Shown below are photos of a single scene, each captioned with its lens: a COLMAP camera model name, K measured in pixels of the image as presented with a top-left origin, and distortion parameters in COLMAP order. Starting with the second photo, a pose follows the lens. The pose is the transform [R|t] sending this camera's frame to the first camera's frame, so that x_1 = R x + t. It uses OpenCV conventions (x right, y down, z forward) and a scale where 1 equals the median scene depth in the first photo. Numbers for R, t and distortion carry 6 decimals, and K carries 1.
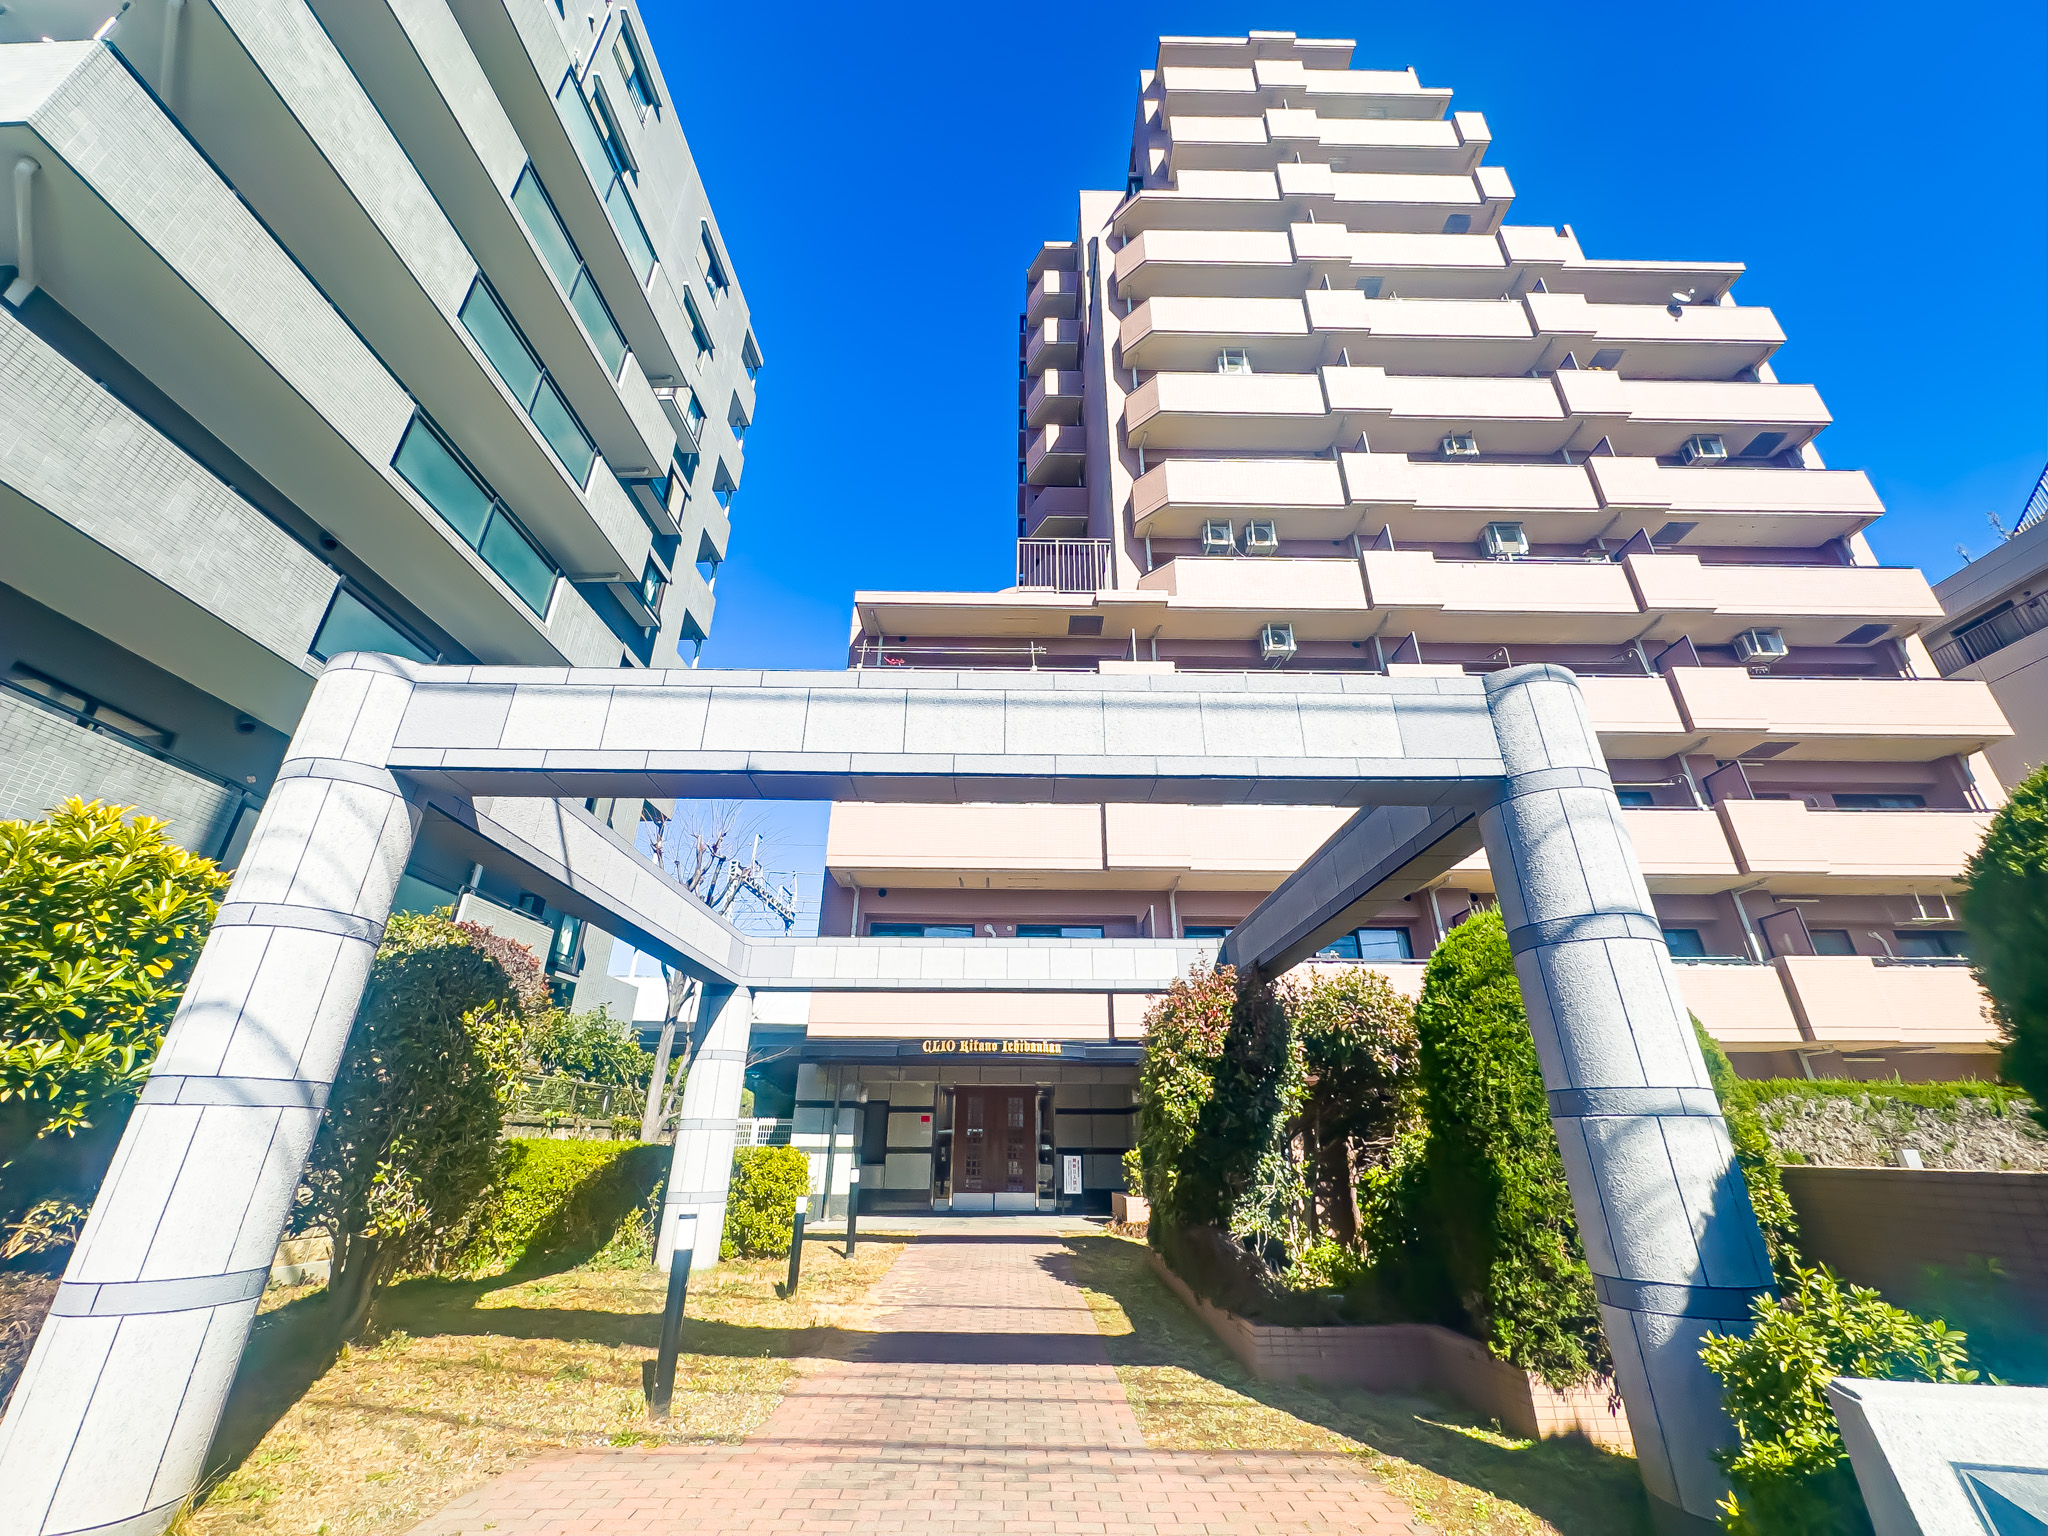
lens RADIAL K [[801.2, 0, 1029.6], [0, 801.2, 772.2], [0, 0, 1]] dist [-0.003215, -0.000590]
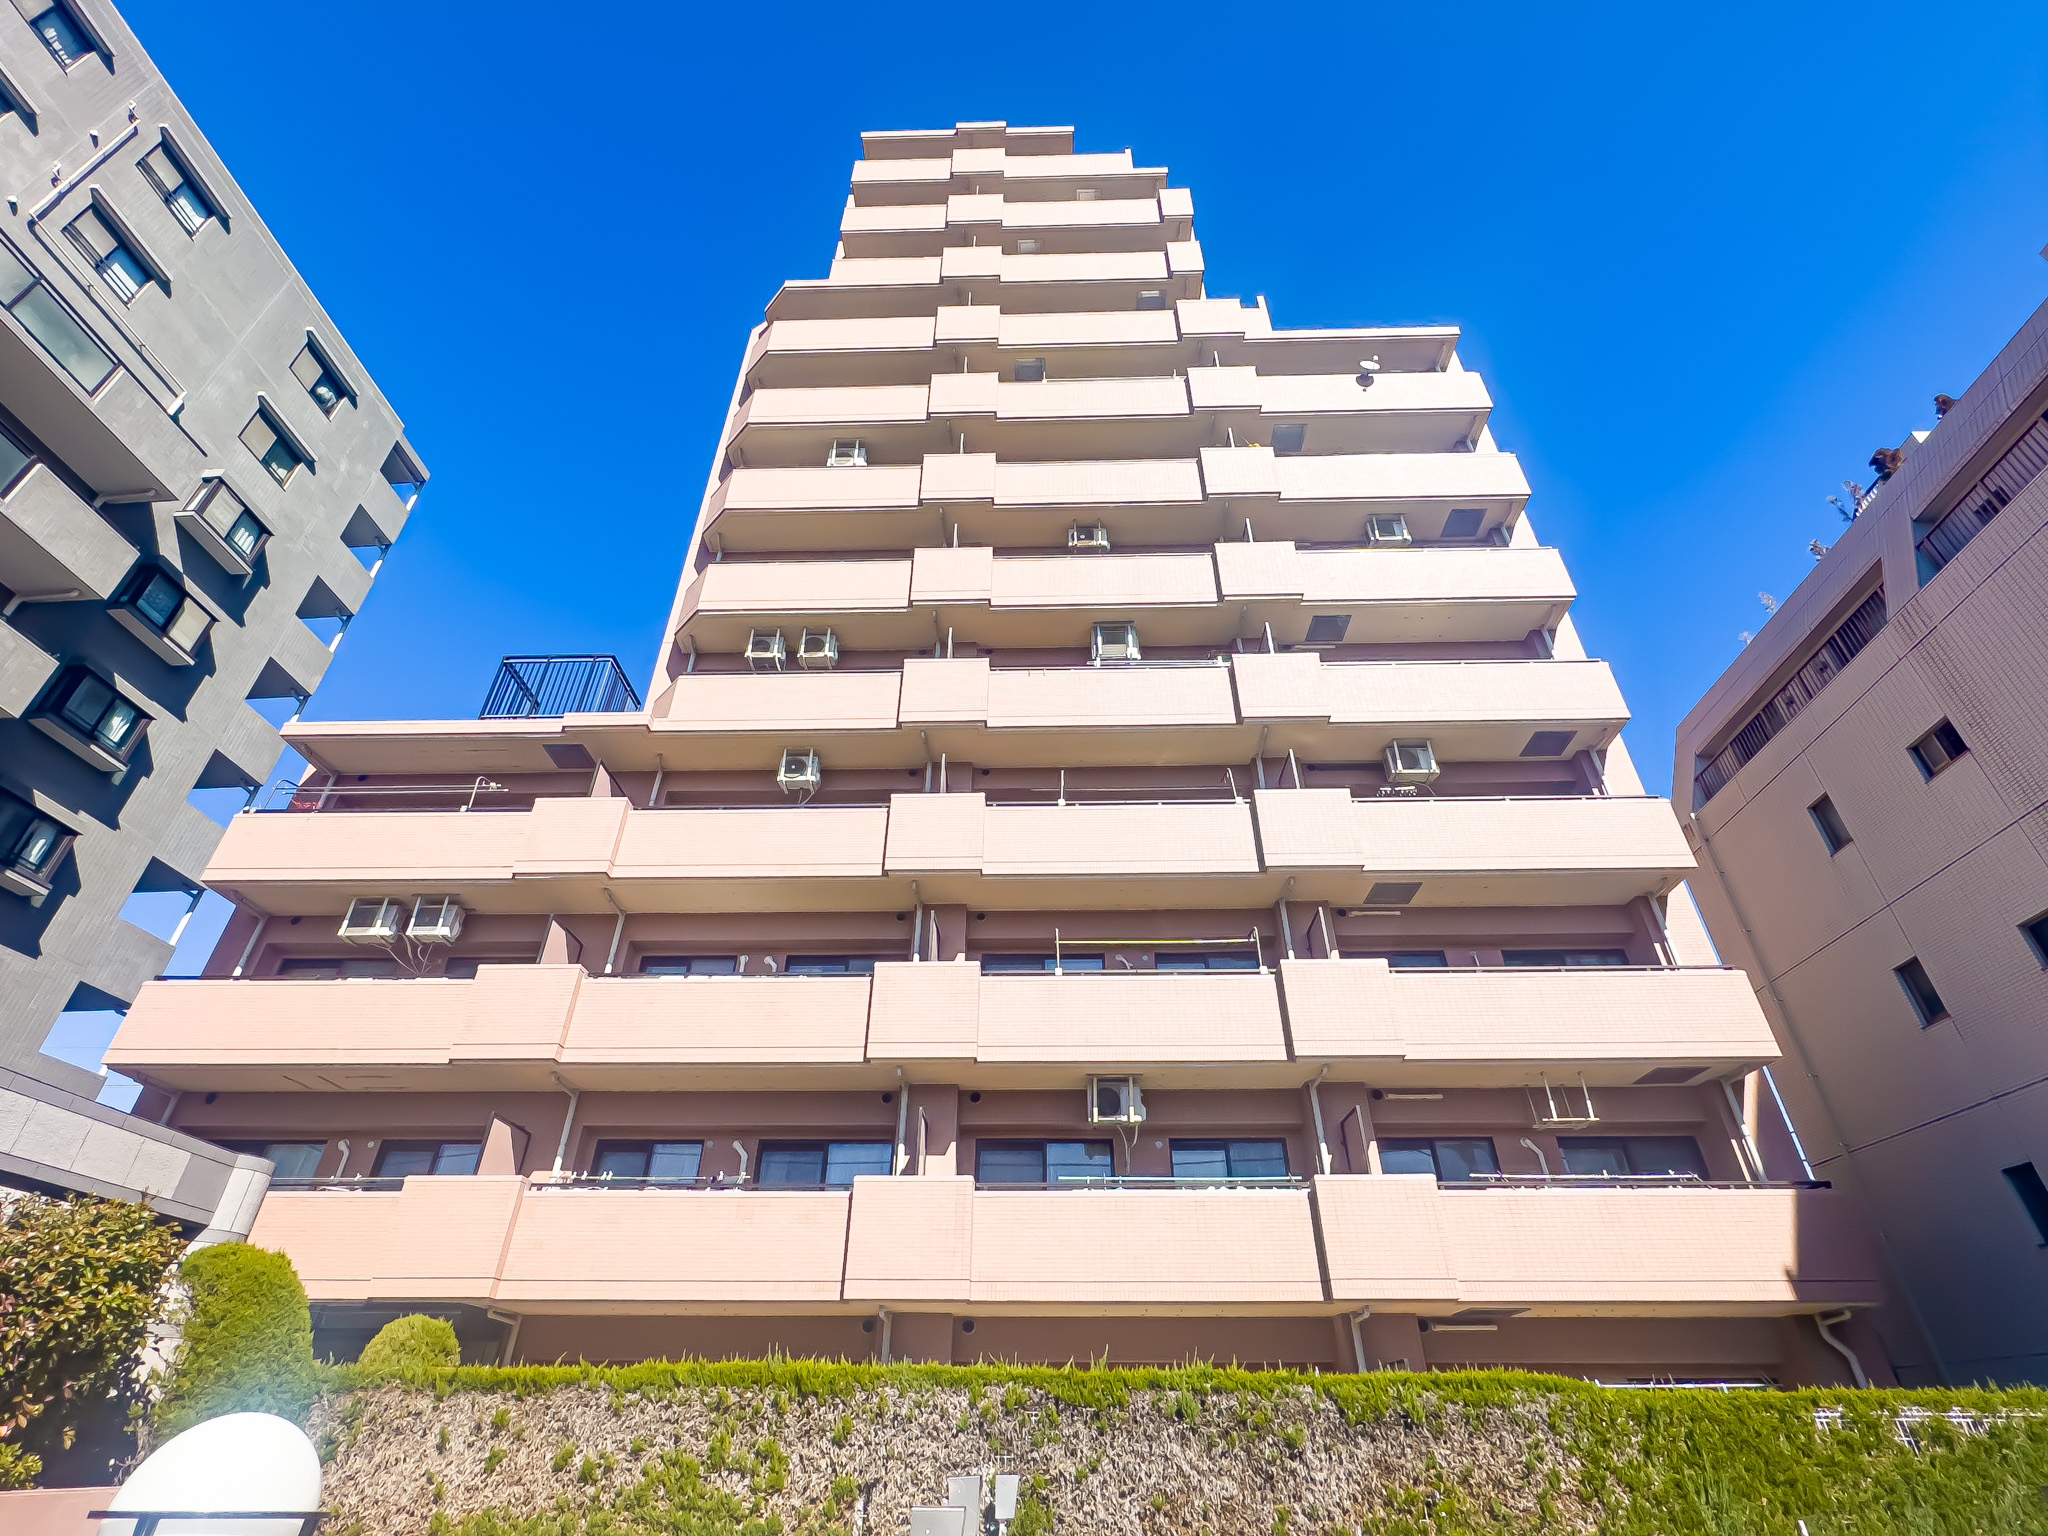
lens RADIAL K [[978.7, 0, 1014.9], [0, 978.7, 760.4], [0, 0, 1]] dist [-0.007263, 0.001982]
pose [[0.999088, -0.024506, -0.034968, 0.482483], [0.017841, 0.983585, -0.179561, 0.007792], [0.038795, 0.178774, 0.983125, 0.025806]]
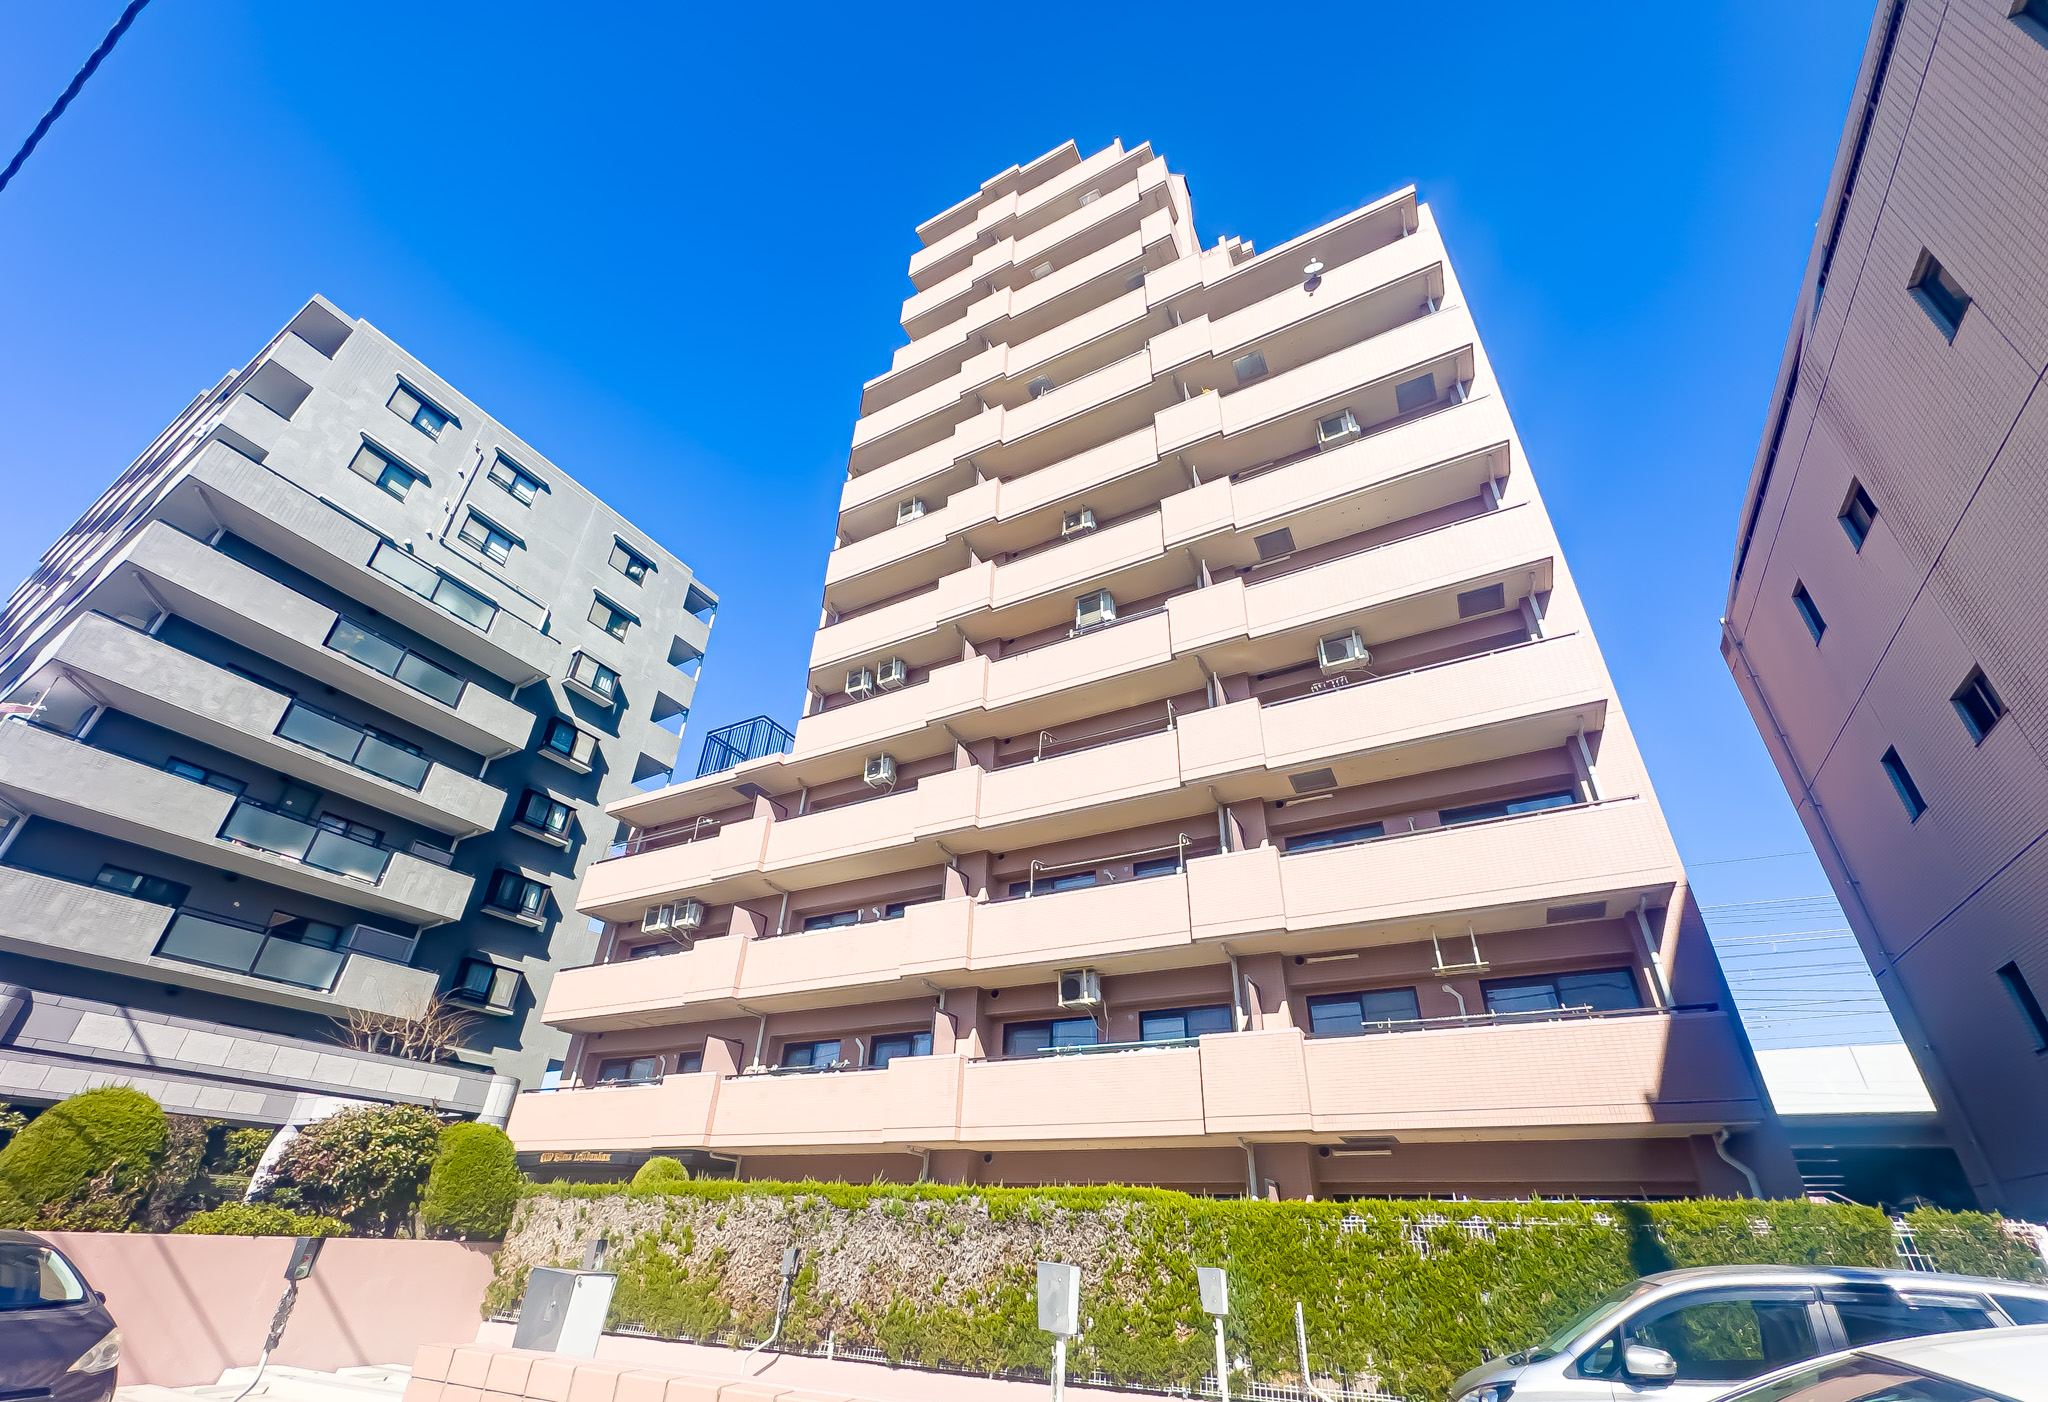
lens RADIAL K [[846.6, 0, 1017.6], [0, 846.6, 749.6], [0, 0, 1]] dist [-0.004374, 0.000758]
pose [[0.874899, -0.225771, -0.428461, 0.848825], [0.180234, 0.972931, -0.144641, 0.012003], [0.449519, 0.049323, 0.891908, 0.027126]]
